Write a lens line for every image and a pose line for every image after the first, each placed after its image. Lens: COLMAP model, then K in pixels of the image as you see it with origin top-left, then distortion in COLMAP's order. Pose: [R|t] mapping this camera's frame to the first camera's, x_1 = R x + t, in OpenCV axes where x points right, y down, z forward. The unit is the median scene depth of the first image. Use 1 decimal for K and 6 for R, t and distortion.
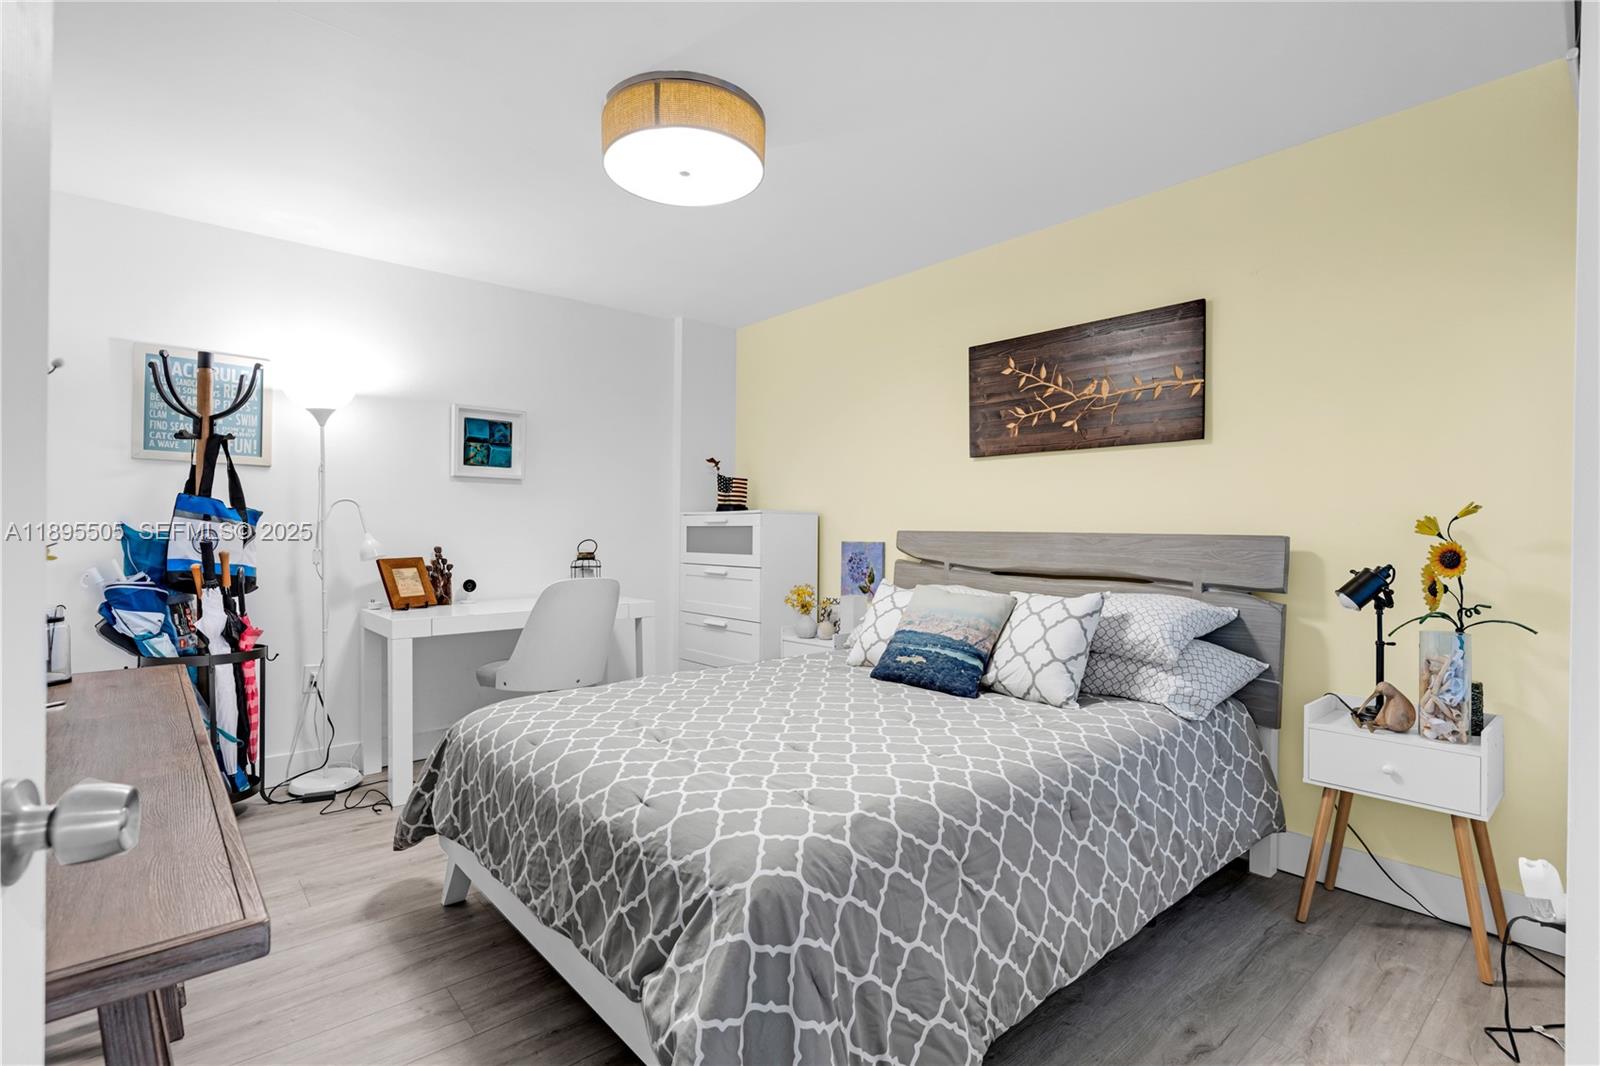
lens RADIAL K [[770.2, 0, 809.2], [0, 770.2, 528.2], [0, 0, 1]] dist [0.002635, 0.000154]
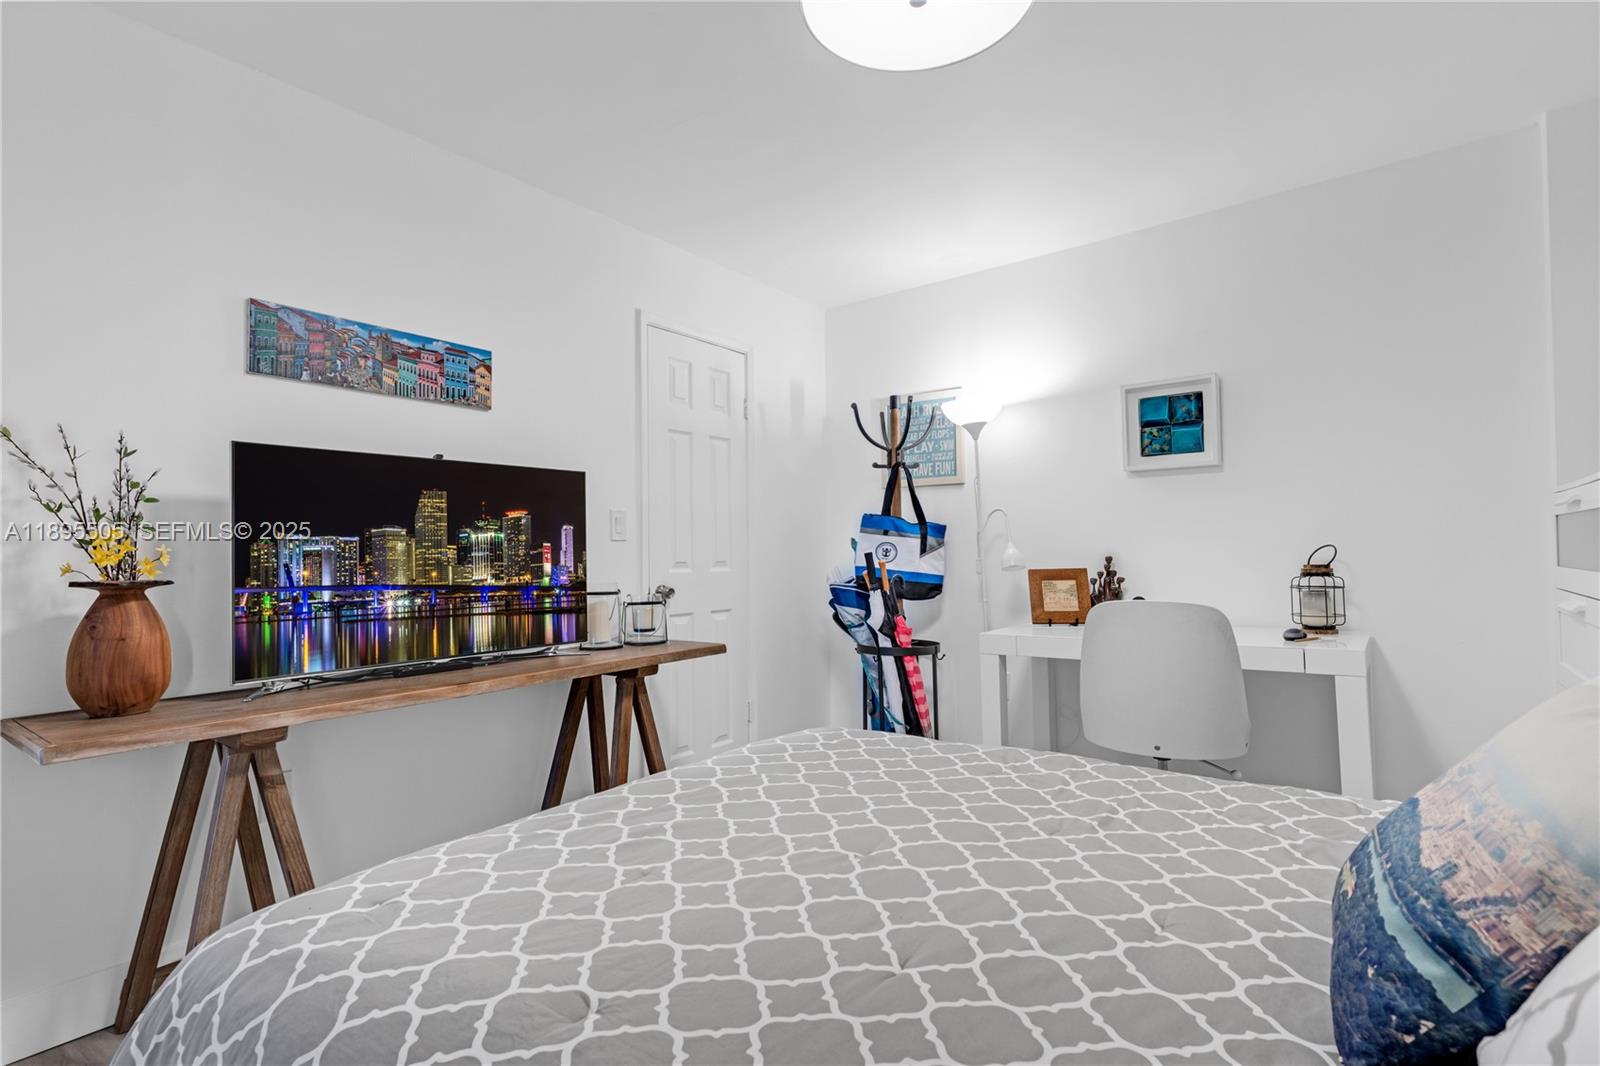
lens RADIAL K [[770.0, 0, 800.0], [0, 770.0, 533.0], [0, 0, 1]] dist [0.047183, -0.000099]
pose [[0.219518, -0.038253, -0.974858, 0.307689], [0.021709, 0.999175, -0.034319, 0.021720], [0.975367, -0.013630, 0.220168, 0.513408]]
